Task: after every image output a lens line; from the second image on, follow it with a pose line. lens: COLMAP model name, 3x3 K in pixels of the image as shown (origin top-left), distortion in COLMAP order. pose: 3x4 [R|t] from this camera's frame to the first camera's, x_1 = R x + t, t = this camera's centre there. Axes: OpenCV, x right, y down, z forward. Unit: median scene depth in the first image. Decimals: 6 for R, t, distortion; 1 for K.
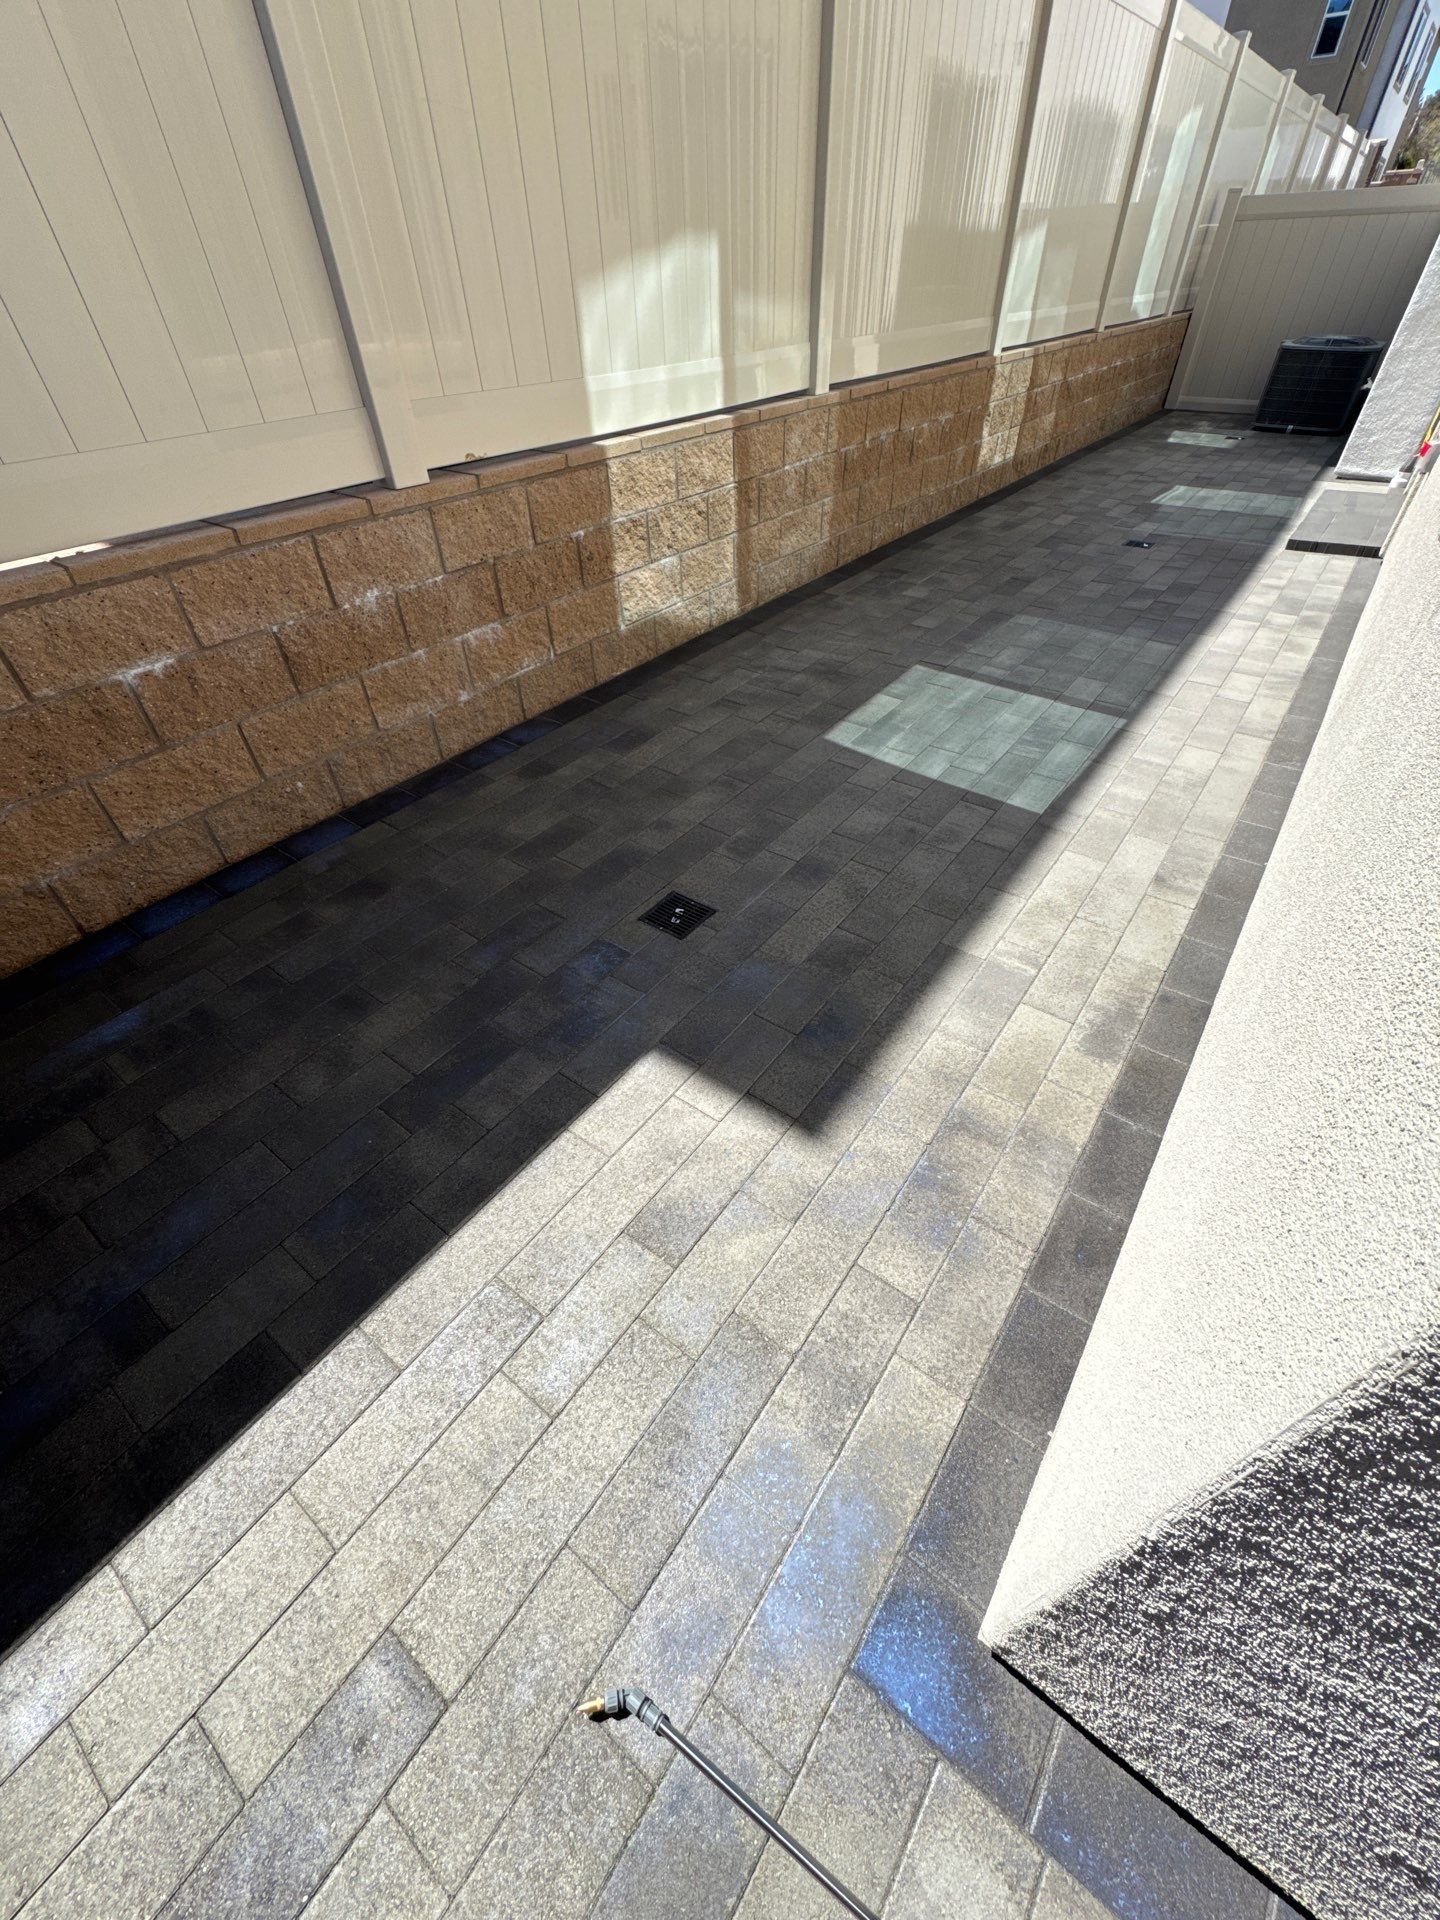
lens RADIAL K [[772.7, 0, 721.3], [0, 772.7, 963.3], [0, 0, 1]] dist [-0.006838, 0.001975]
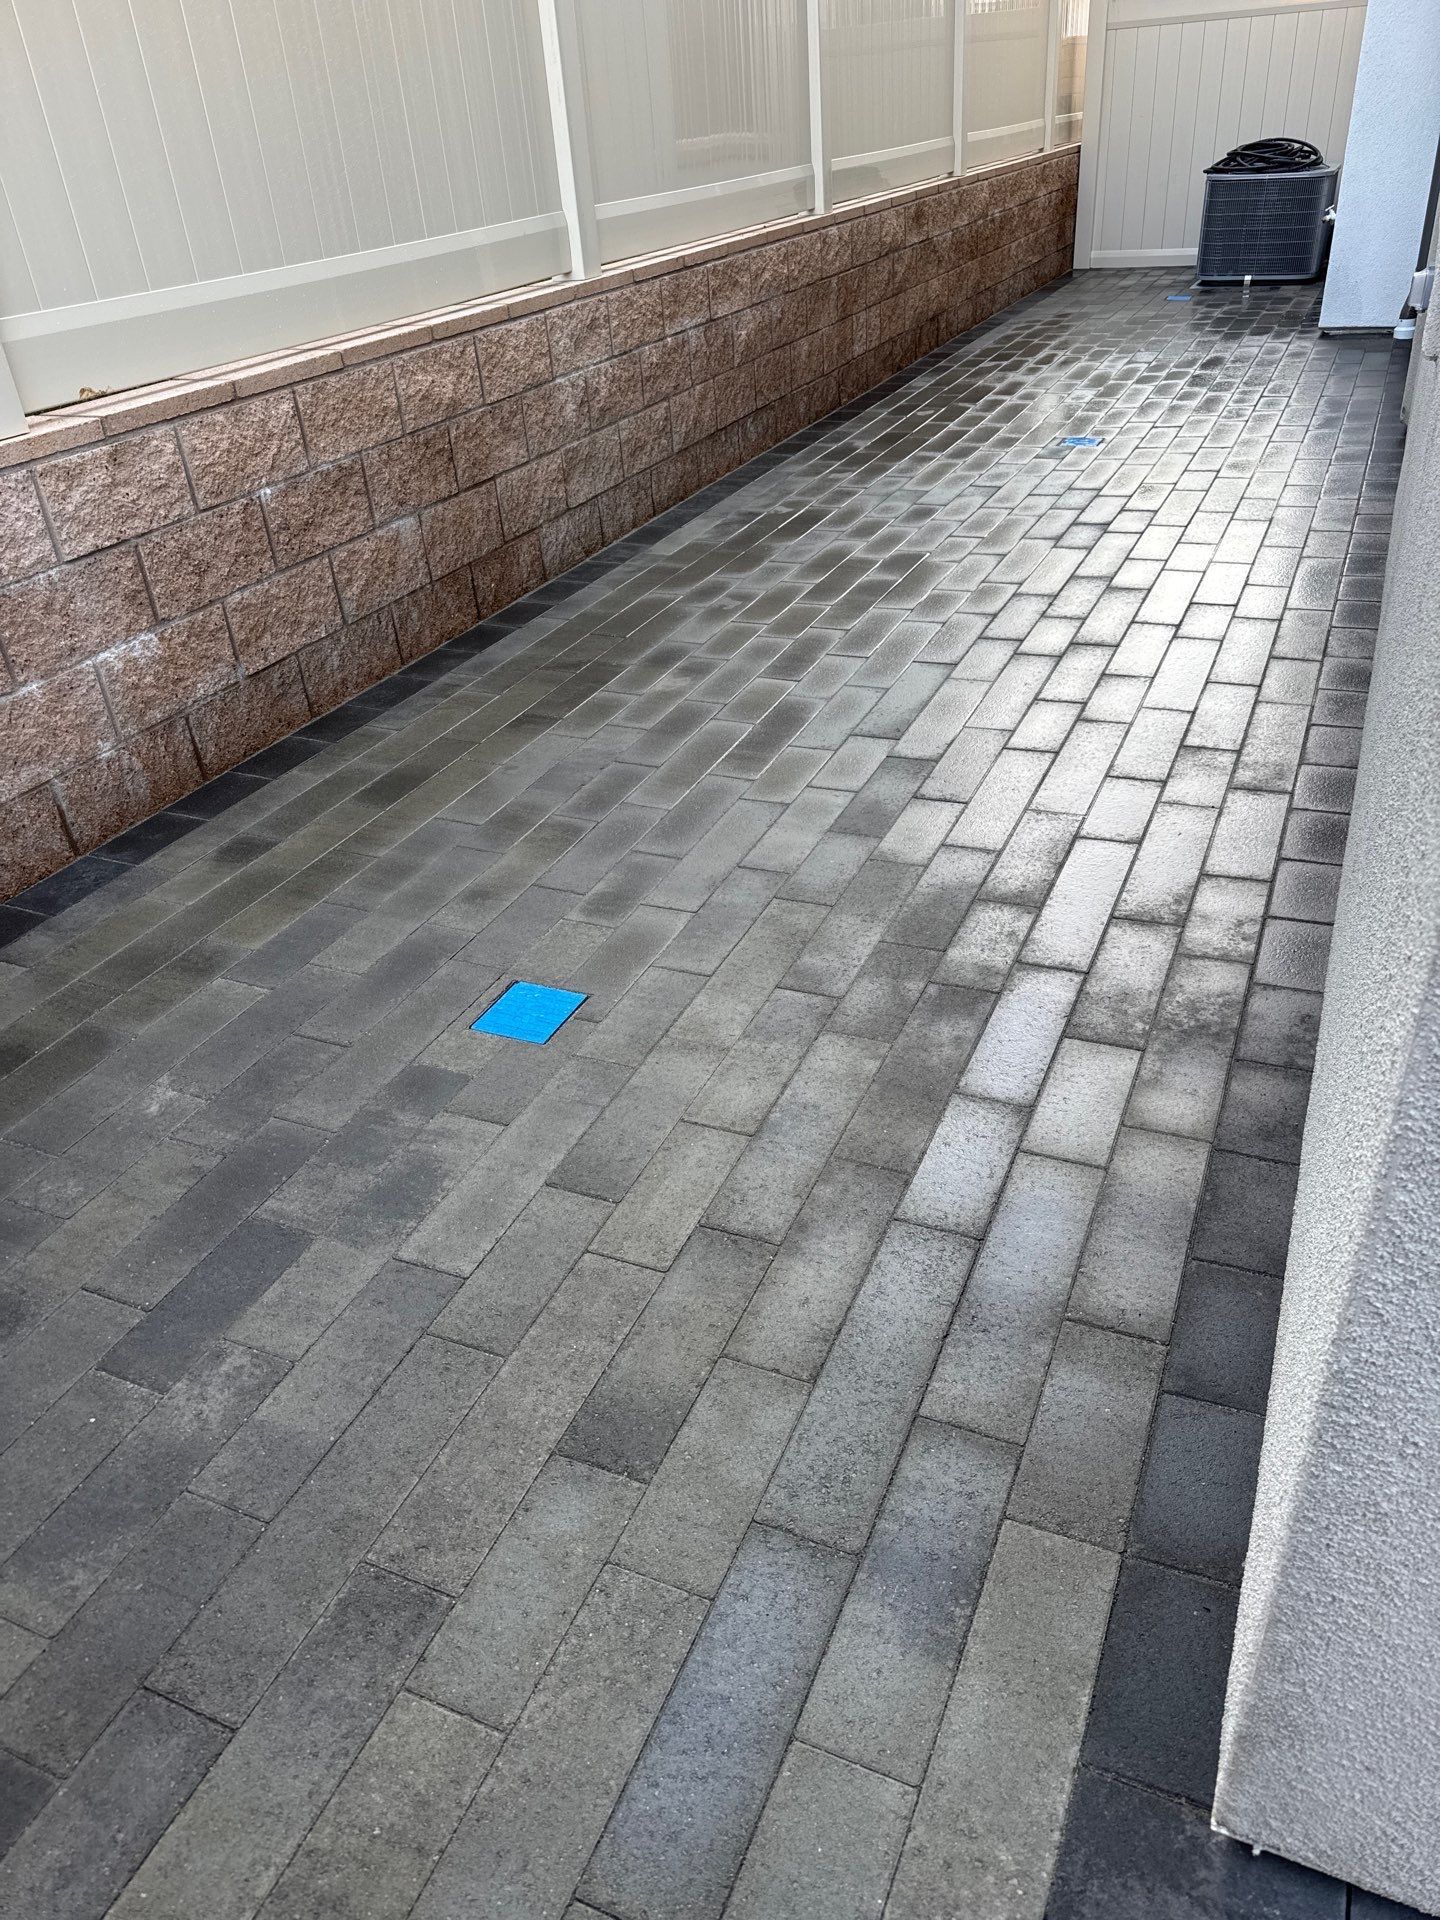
lens RADIAL K [[1370.2, 0, 727.3], [0, 1370.2, 960.3], [0, 0, 1]] dist [0.022988, -0.030432]
pose [[0.975038, -0.150889, 0.162892, -0.056636], [0.178474, 0.969027, -0.170687, 0.090043], [-0.132092, 0.195498, 0.971768, -0.092514]]
